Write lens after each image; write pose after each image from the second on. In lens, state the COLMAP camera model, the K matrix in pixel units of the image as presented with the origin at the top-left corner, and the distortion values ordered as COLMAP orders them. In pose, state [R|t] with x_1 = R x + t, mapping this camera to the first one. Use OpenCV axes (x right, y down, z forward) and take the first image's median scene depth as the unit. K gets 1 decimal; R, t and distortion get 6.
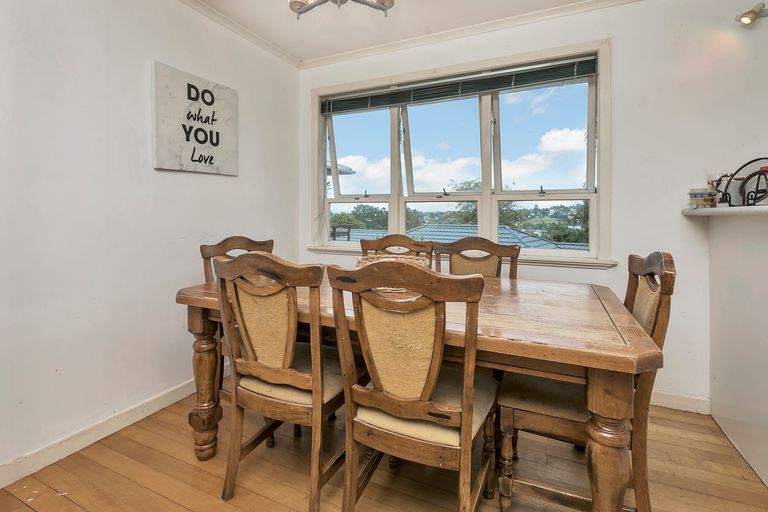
lens RADIAL K [[370.2, 0, 376.1], [0, 370.2, 213.2], [0, 0, 1]] dist [0.002406, -0.001185]
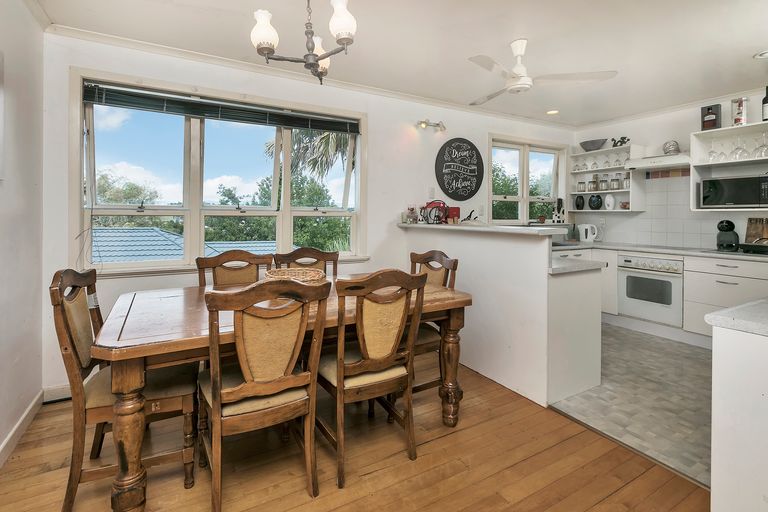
lens RADIAL K [[370.2, 0, 373.6], [0, 370.2, 216.4], [0, 0, 1]] dist [0.002406, -0.001185]
pose [[0.583782, -0.003275, 0.811903, -0.961616], [-0.009542, 0.999895, 0.010895, -0.088614], [-0.811854, -0.014108, 0.583690, 0.100895]]
